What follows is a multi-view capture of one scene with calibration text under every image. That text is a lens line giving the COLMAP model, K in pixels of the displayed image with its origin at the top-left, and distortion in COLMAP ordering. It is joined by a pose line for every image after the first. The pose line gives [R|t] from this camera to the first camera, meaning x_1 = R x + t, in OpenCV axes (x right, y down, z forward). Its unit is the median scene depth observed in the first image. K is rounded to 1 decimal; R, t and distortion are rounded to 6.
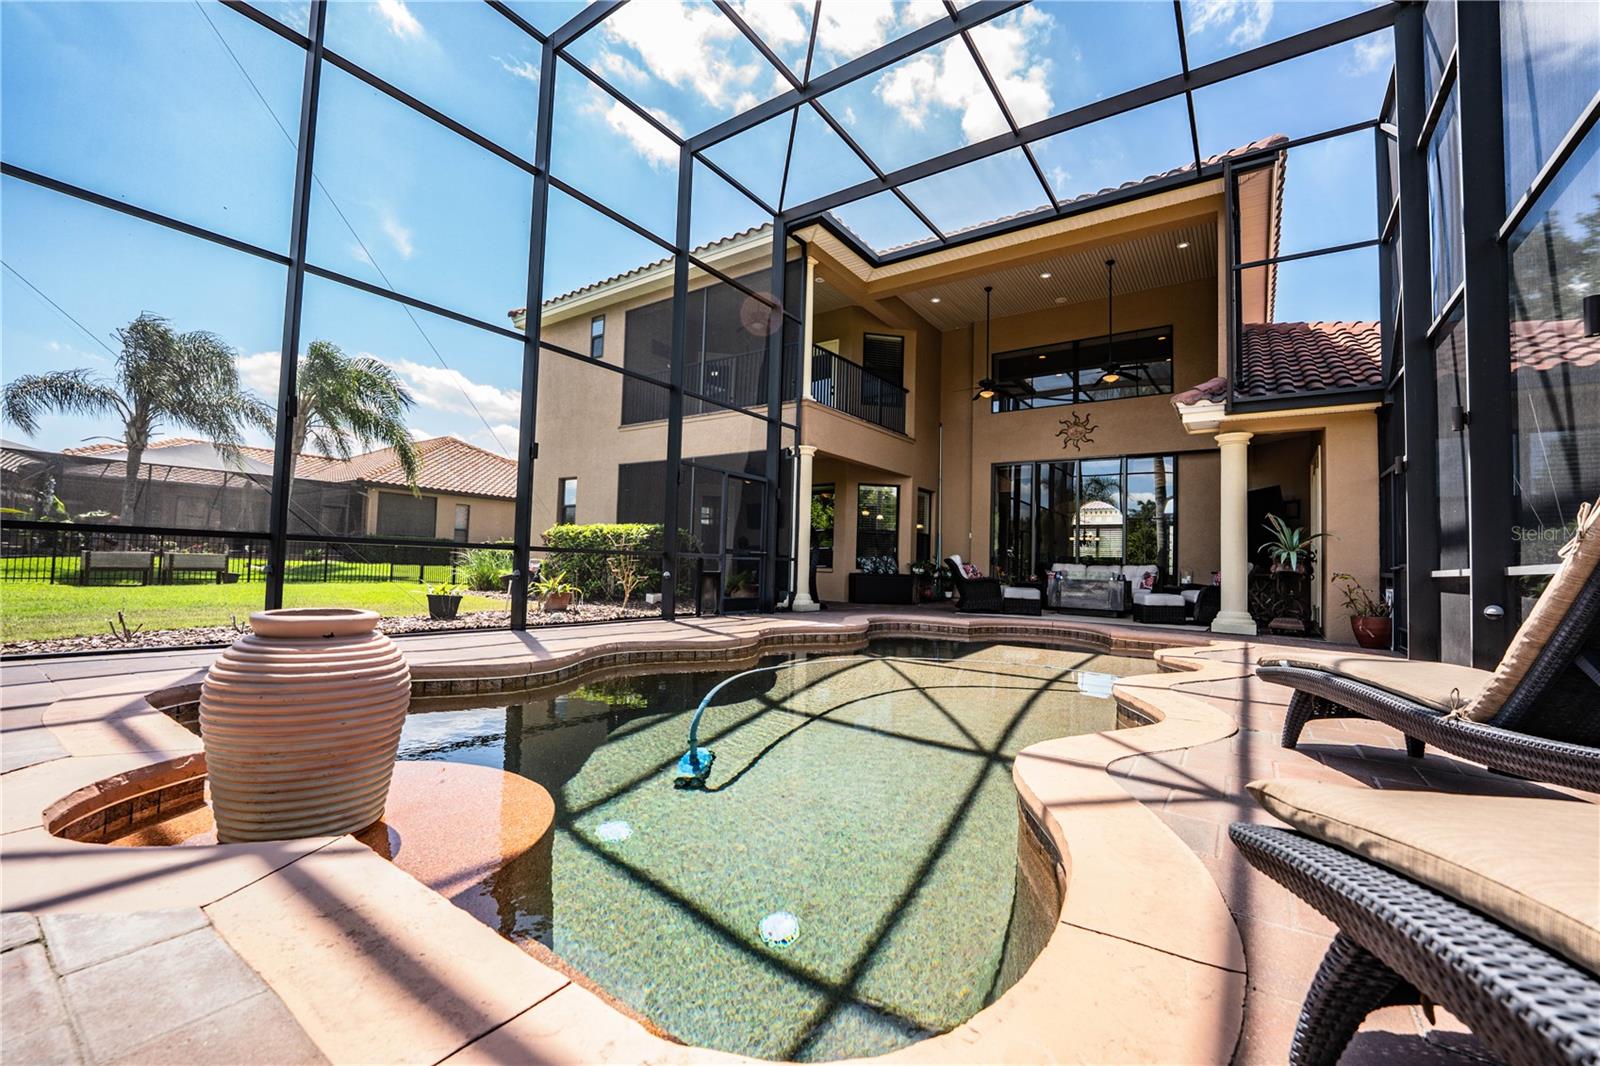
lens RADIAL K [[651.4, 0, 799.0], [0, 651.4, 538.3], [0, 0, 1]] dist [-0.024431, 0.000646]
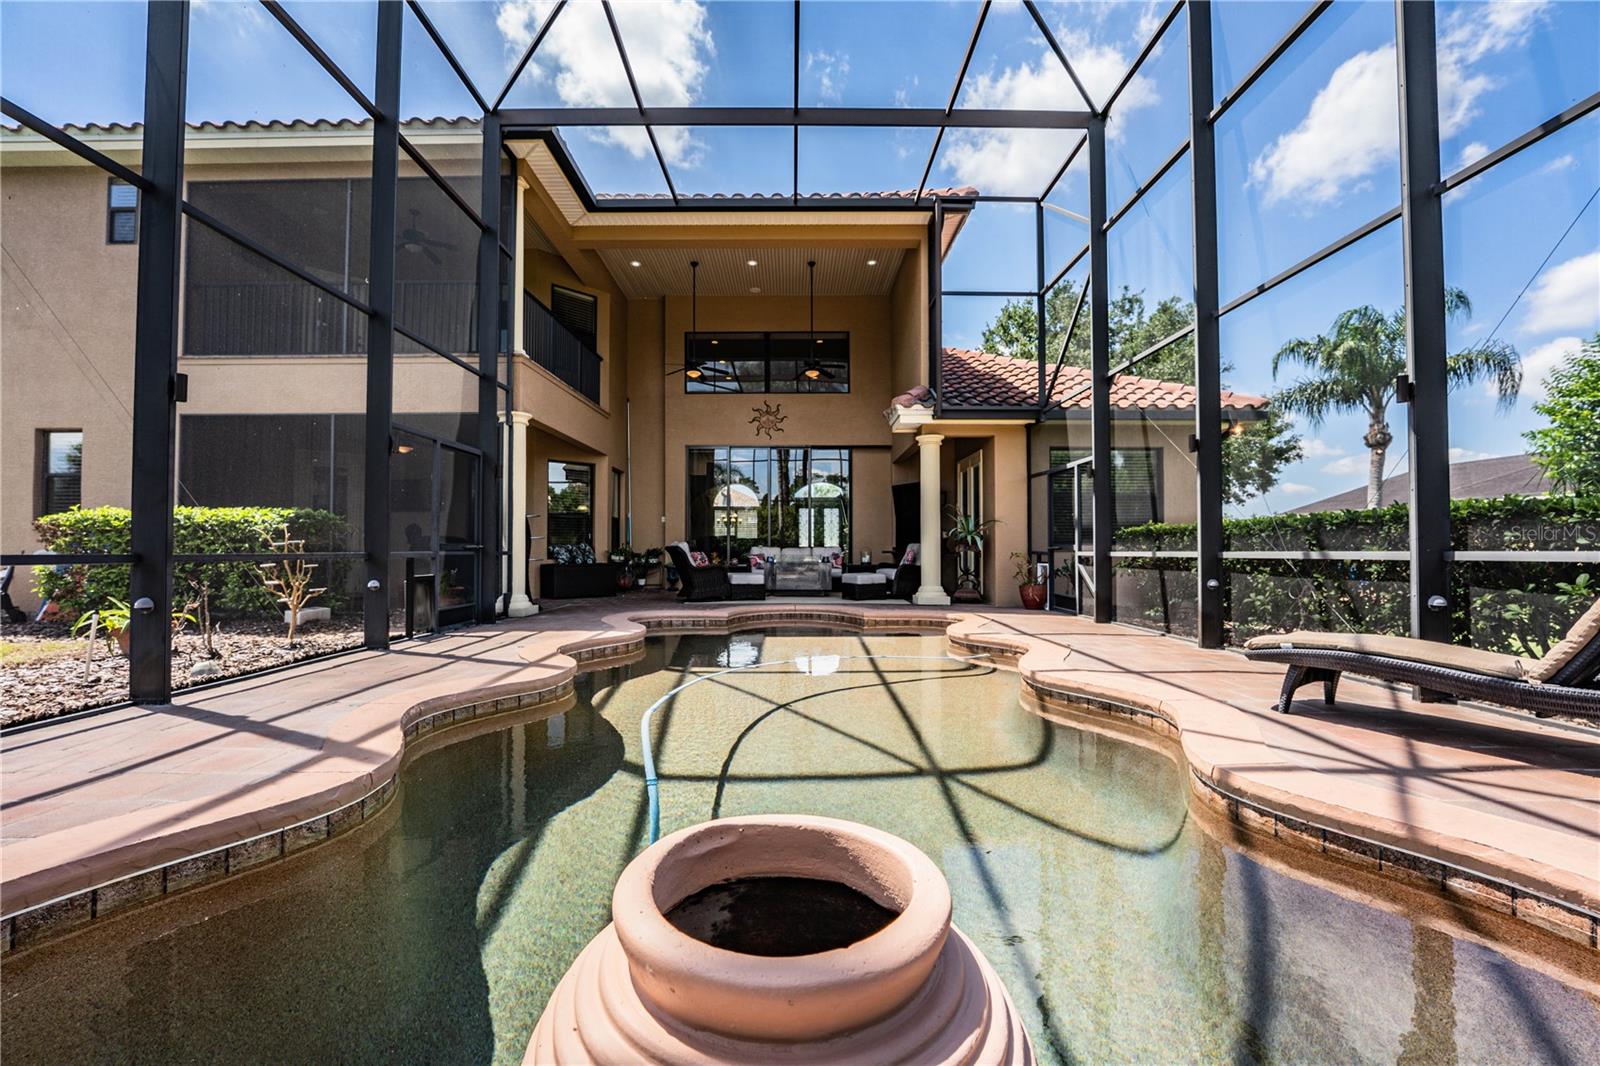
lens RADIAL K [[651.4, 0, 799.0], [0, 651.4, 538.3], [0, 0, 1]] dist [-0.024431, 0.000646]
pose [[0.815722, -0.020798, 0.578070, -0.175841], [0.001095, 0.999407, 0.034411, -0.012772], [-0.578442, -0.027437, 0.815262, 0.137662]]
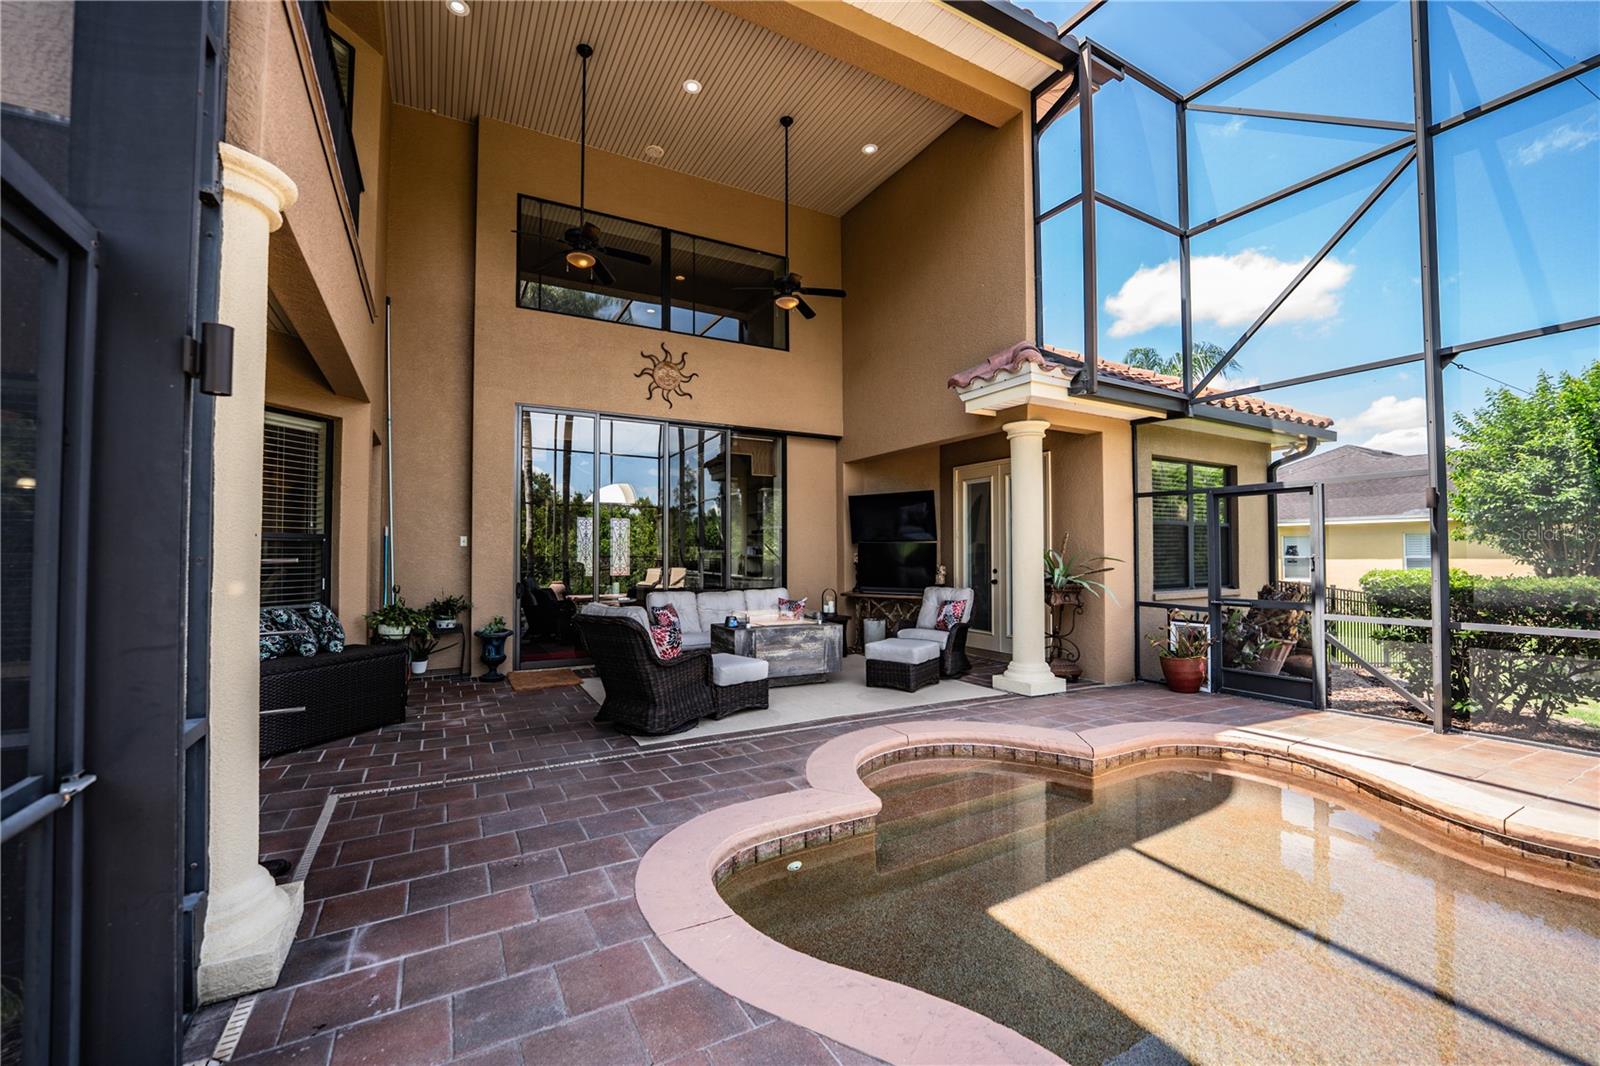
lens RADIAL K [[651.4, 0, 799.0], [0, 651.4, 538.3], [0, 0, 1]] dist [-0.024431, 0.000646]
pose [[0.440406, -0.007300, 0.897769, -0.094034], [-0.024026, 0.999513, 0.019913, -0.031041], [-0.897477, -0.030339, 0.440016, 0.754909]]
